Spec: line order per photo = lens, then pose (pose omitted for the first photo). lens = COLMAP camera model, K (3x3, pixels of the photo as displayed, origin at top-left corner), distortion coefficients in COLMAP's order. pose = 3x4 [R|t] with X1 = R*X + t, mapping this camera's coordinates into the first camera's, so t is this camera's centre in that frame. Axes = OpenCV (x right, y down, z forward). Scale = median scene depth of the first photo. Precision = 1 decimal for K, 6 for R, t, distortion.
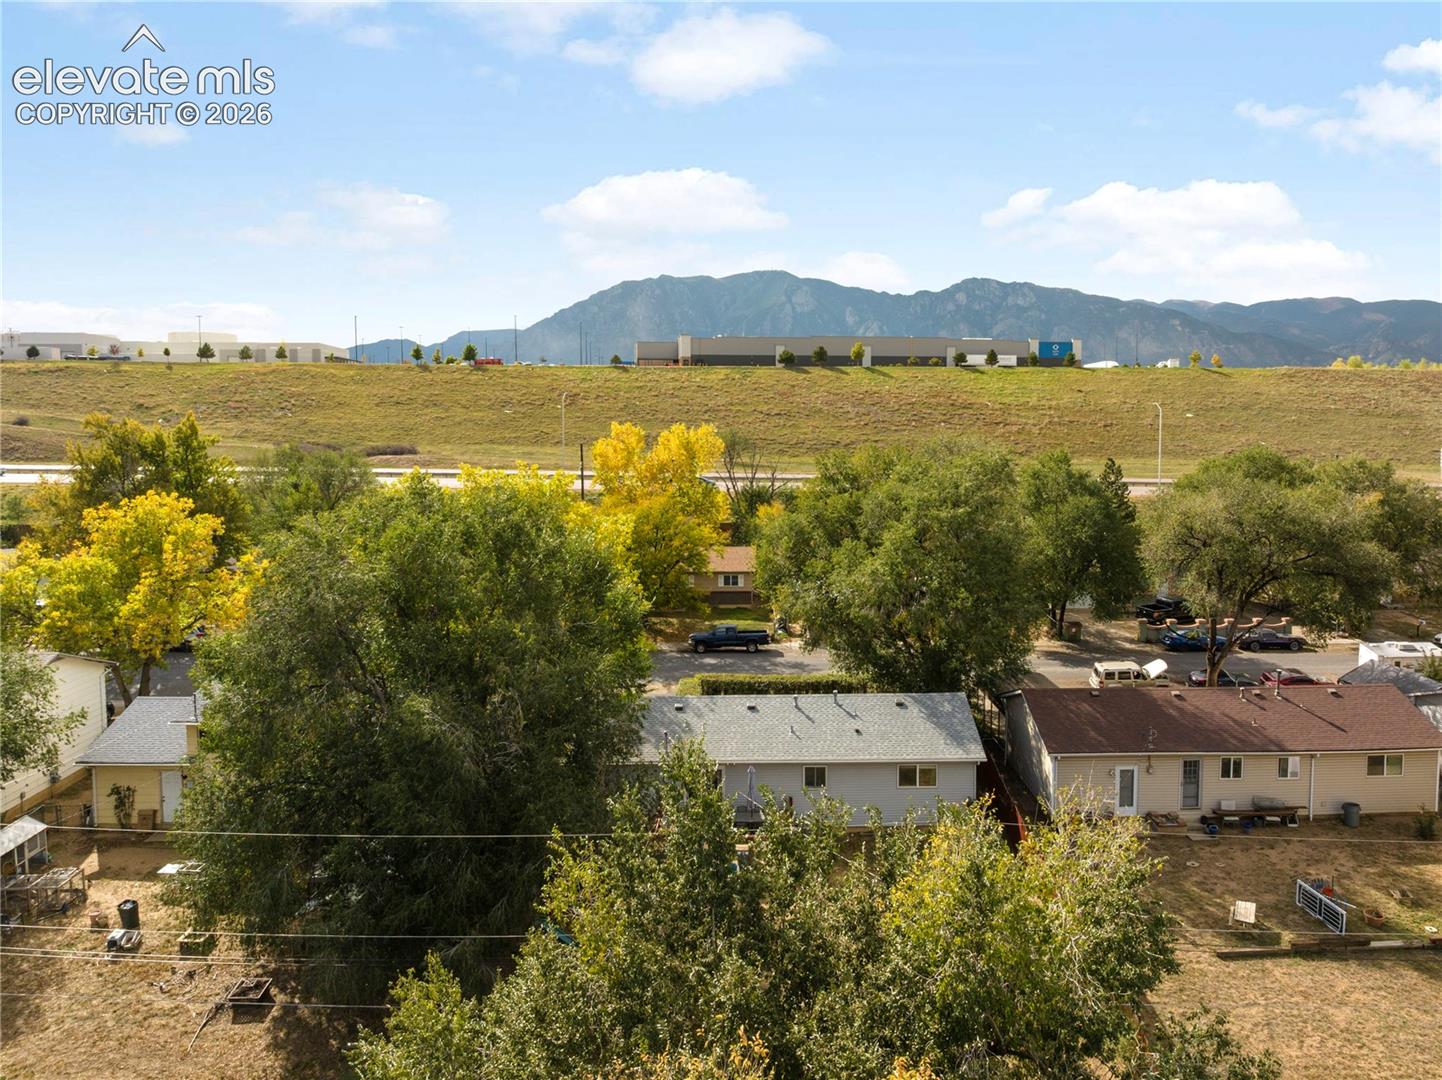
lens RADIAL K [[1042.5, 0, 782.3], [0, 1042.5, 499.8], [0, 0, 1]] dist [-0.045253, 0.015808]
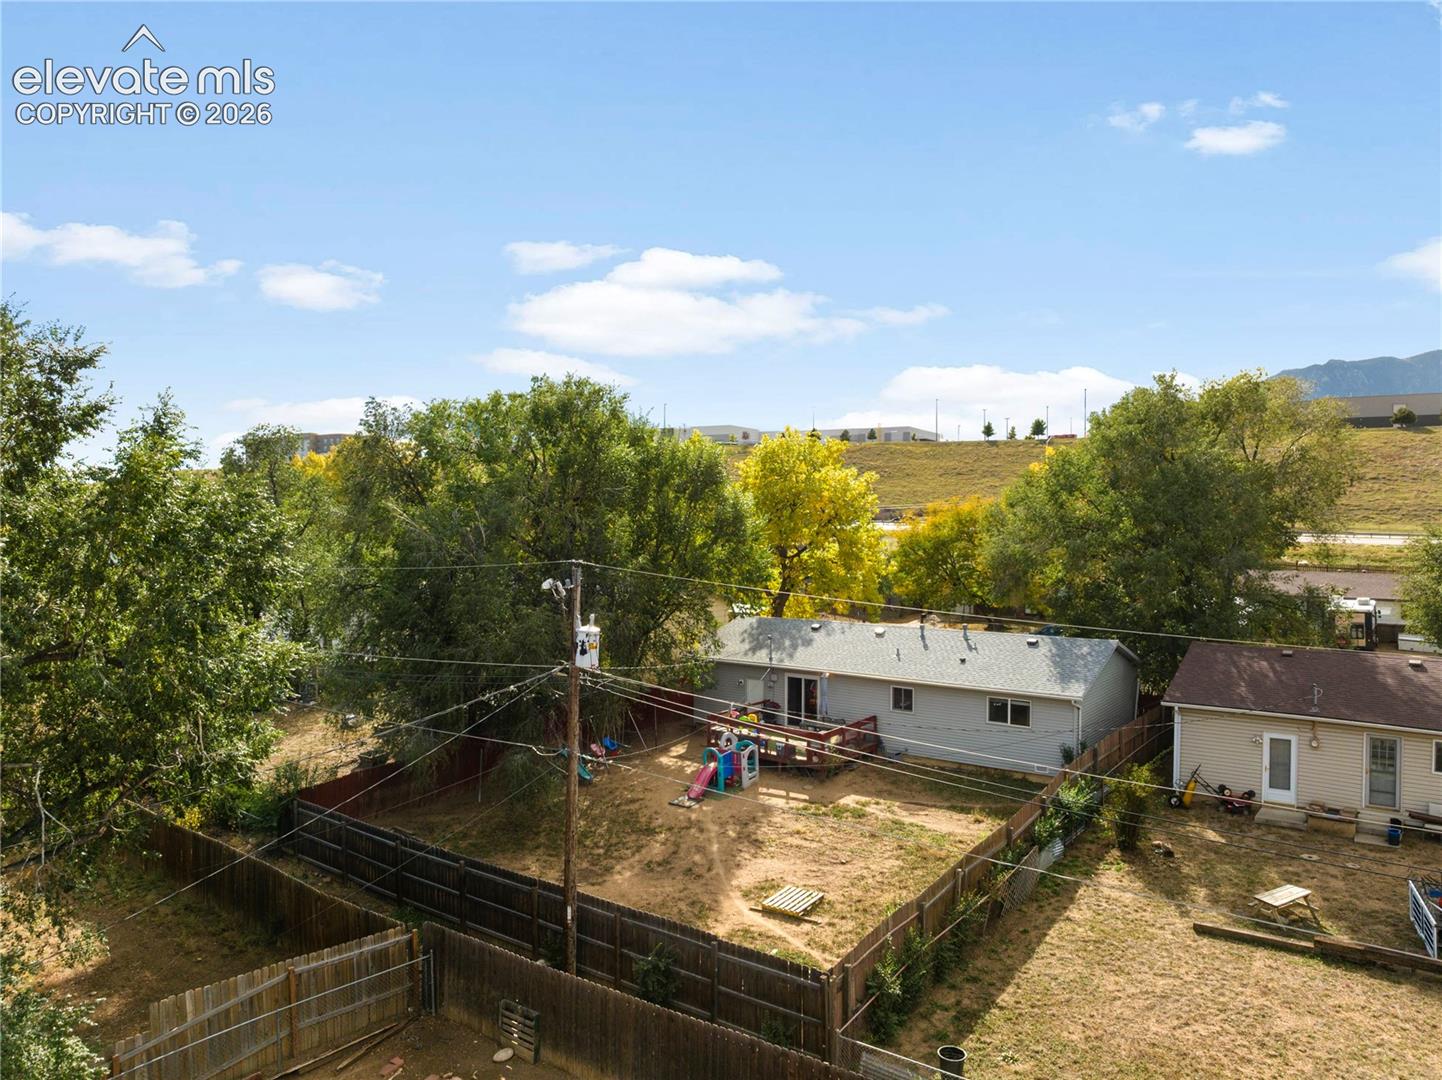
lens RADIAL K [[1026.9, 0, 742.1], [0, 1026.9, 505.4], [0, 0, 1]] dist [-0.037265, -0.002860]
pose [[0.784463, -0.008837, -0.620113, 0.118617], [-0.054410, 0.995062, -0.083010, 0.042645], [0.617785, 0.098859, 0.780108, 0.040757]]
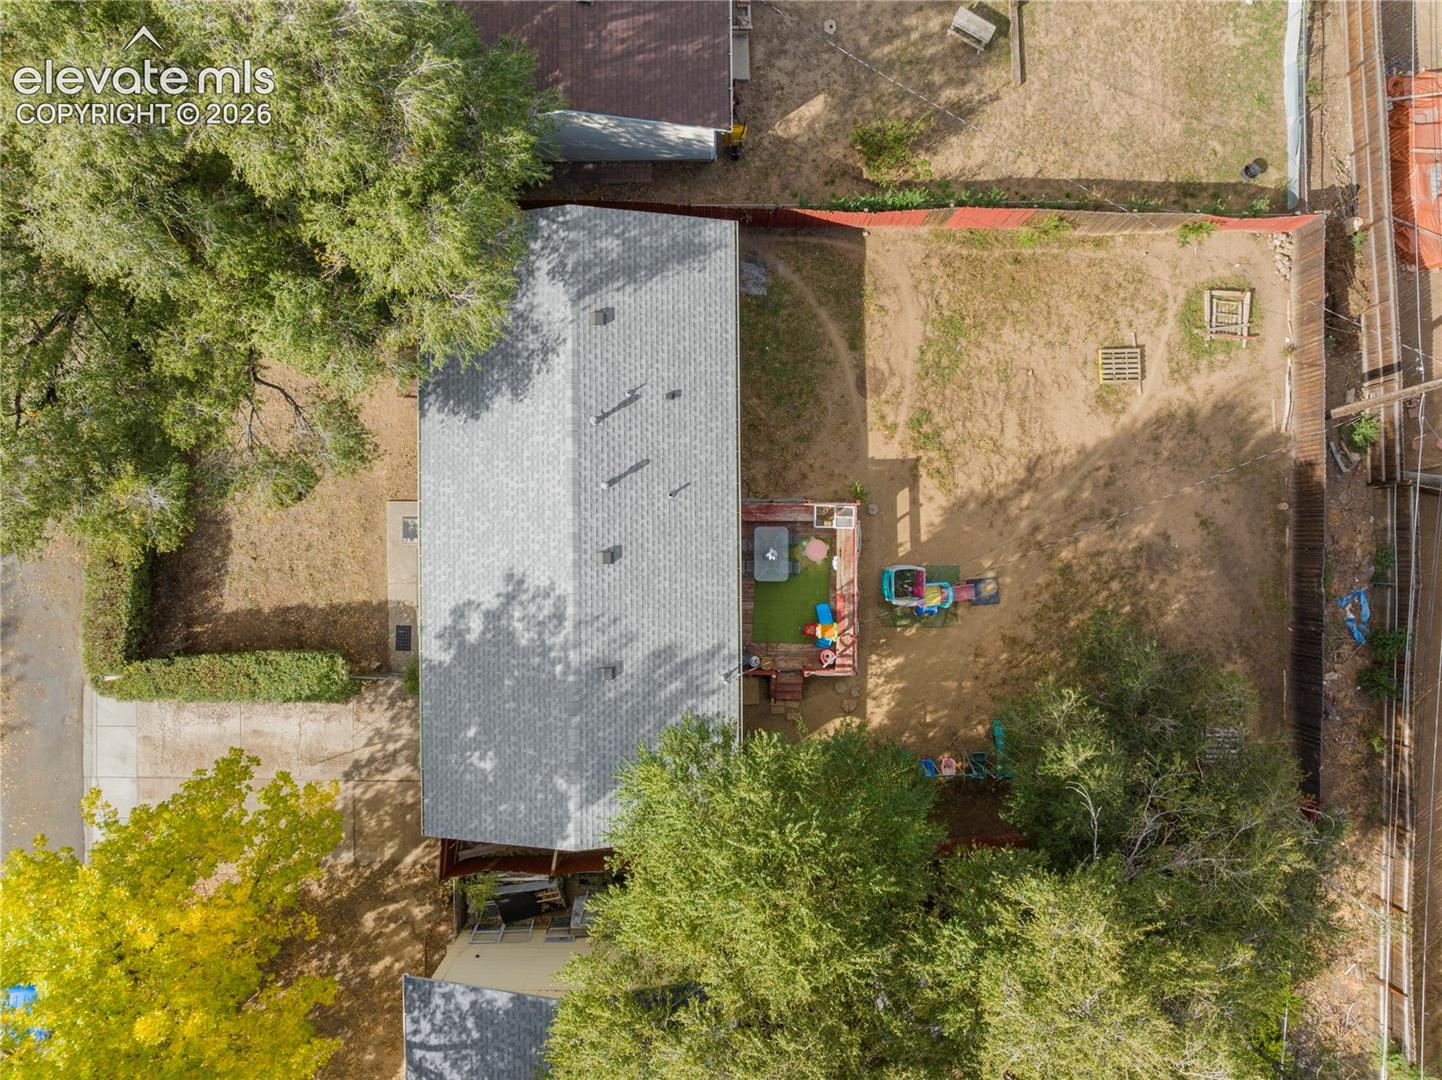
lens RADIAL K [[1026.9, 0, 742.1], [0, 1026.9, 505.4], [0, 0, 1]] dist [-0.037265, -0.002860]
pose [[0.042991, -0.998763, 0.024971, -0.003532], [0.091802, 0.028838, 0.995360, -0.105785], [-0.994849, -0.040499, 0.092928, 0.220797]]
